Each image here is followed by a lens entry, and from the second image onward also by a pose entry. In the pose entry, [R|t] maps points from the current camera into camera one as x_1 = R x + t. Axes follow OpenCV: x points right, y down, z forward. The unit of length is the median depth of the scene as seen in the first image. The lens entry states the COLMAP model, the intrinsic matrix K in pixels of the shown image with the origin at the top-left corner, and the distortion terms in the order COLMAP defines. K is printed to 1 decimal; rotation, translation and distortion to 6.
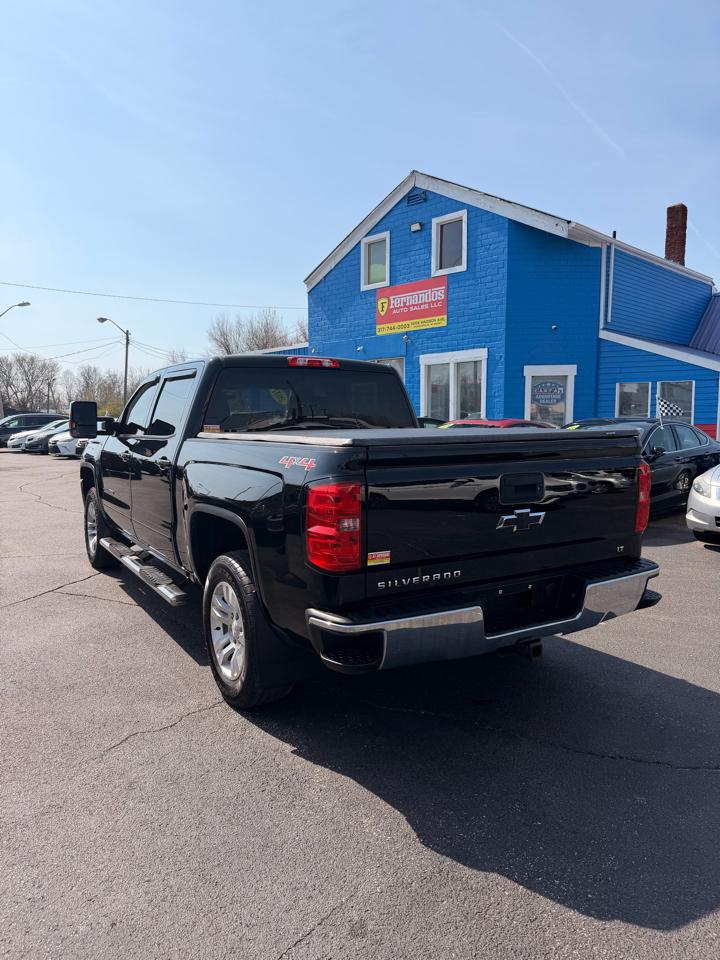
lens RADIAL K [[661.2, 0, 357.5], [0, 661.2, 491.6], [0, 0, 1]] dist [0.141984, -0.280293]
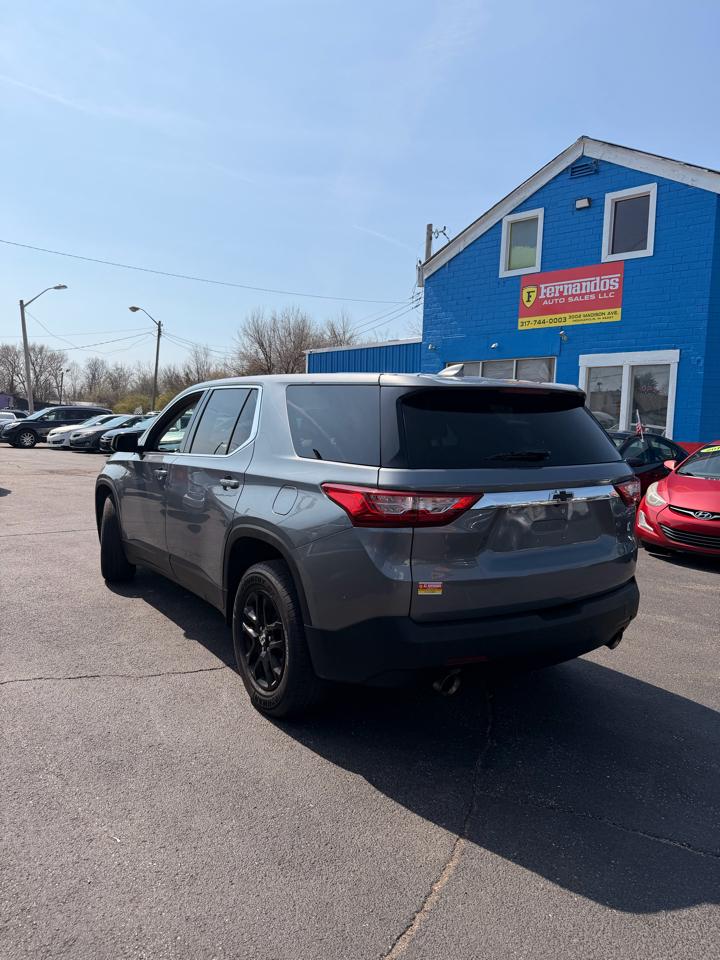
lens RADIAL K [[684.6, 0, 362.7], [0, 684.6, 483.8], [0, 0, 1]] dist [0.002874, -0.002399]
pose [[0.999216, 0.039595, -0.000597, -0.168287], [-0.039599, 0.999041, -0.018704, -0.018799], [-0.000145, 0.018713, 0.999825, 0.152605]]
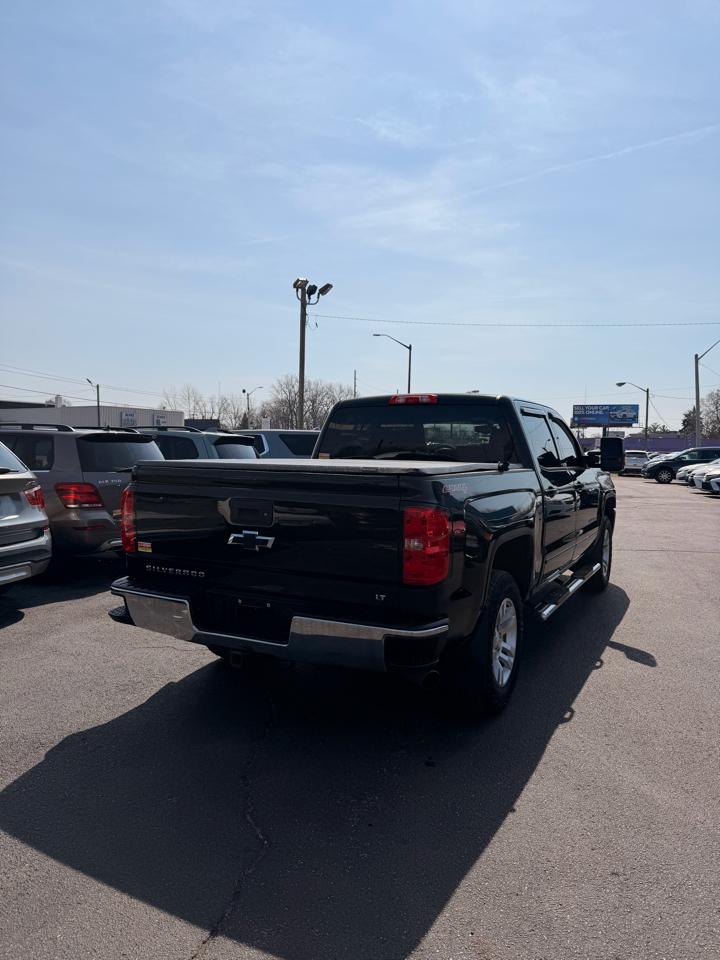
lens RADIAL K [[676.9, 0, 358.0], [0, 676.9, 458.5], [0, 0, 1]] dist [0.030791, -0.064060]
pose [[0.512598, 0.025182, -0.858259, 0.214225], [-0.108745, 0.993425, -0.035800, -0.011982], [0.851714, 0.111682, 0.511966, 0.089944]]
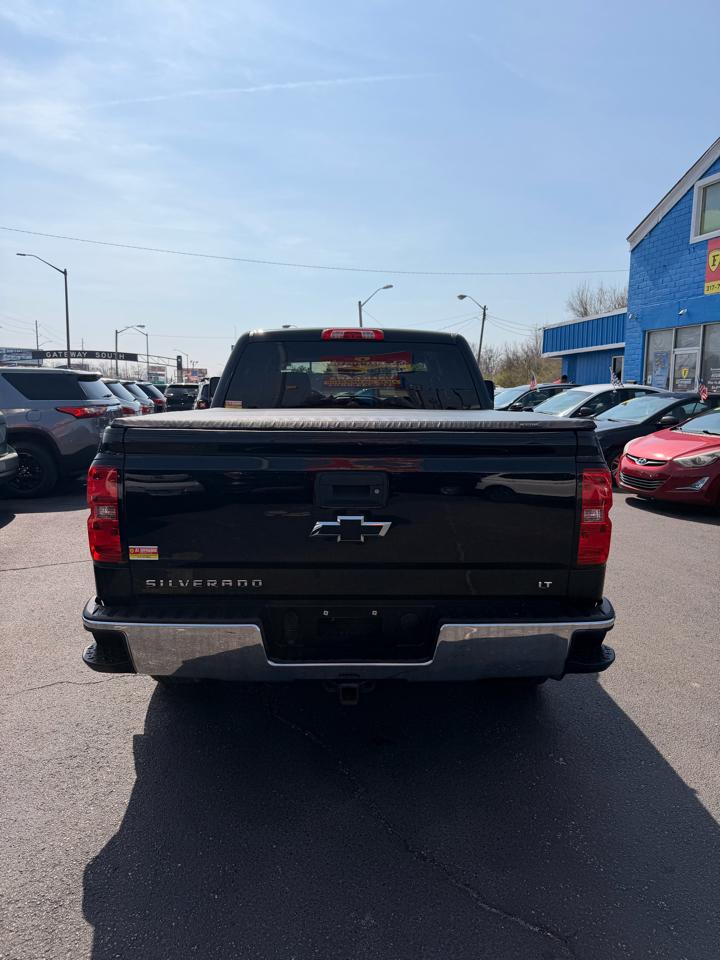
lens RADIAL K [[675.2, 0, 363.8], [0, 675.2, 481.1], [0, 0, 1]] dist [0.042960, -0.056427]
pose [[0.864449, 0.075931, -0.496953, 0.107063], [-0.065185, 0.997112, 0.038963, -0.007687], [0.498477, -0.001287, 0.866902, 0.049536]]
